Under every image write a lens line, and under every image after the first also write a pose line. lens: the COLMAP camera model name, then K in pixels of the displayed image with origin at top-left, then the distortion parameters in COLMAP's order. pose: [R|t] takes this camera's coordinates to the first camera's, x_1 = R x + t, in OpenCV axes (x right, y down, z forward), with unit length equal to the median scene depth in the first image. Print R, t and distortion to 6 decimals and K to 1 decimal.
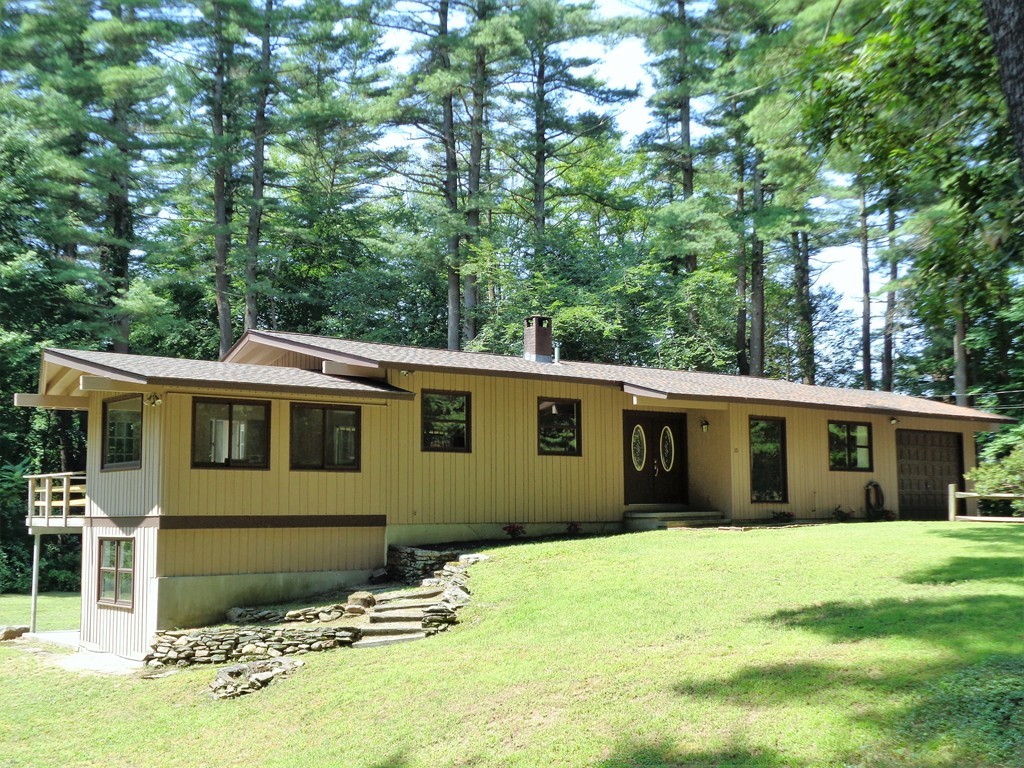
lens RADIAL K [[1240.6, 0, 512.0], [0, 1240.6, 384.0], [0, 0, 1]] dist [-0.009091, -0.003326]
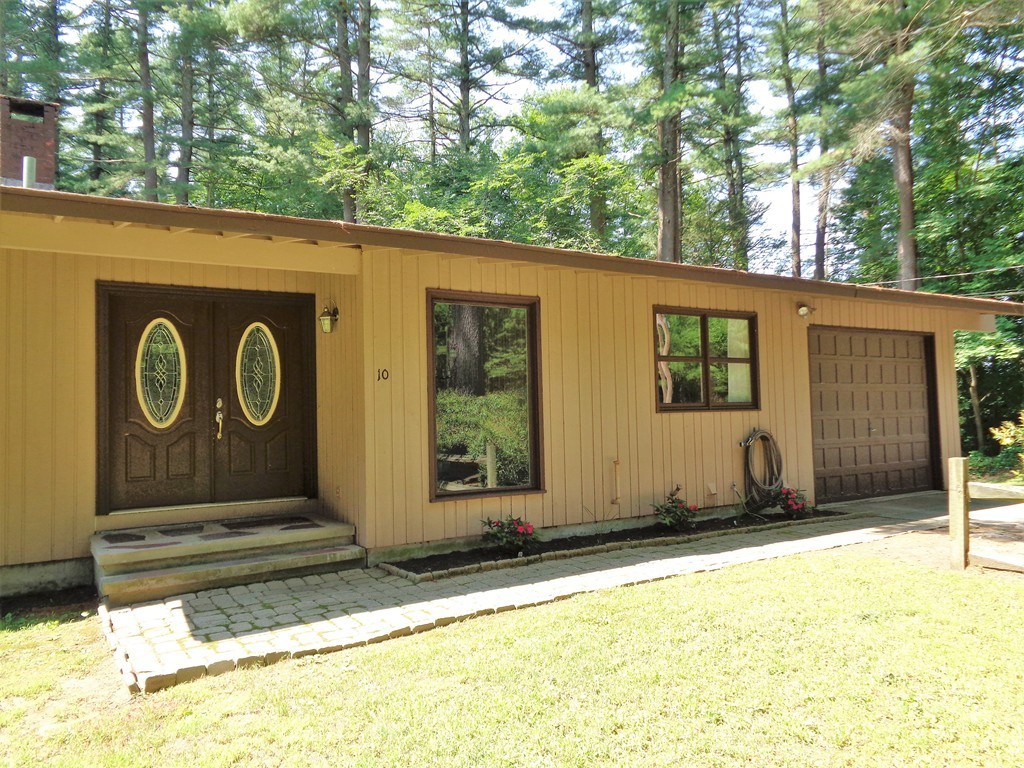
lens RADIAL K [[767.4, 0, 512.0], [0, 767.4, 384.0], [0, 0, 1]] dist [0.006861, -0.002067]
pose [[0.995477, -0.020875, -0.092686, 0.220911], [0.027110, 0.997416, 0.066530, 0.037116], [0.091058, -0.068742, 0.993470, 0.683991]]
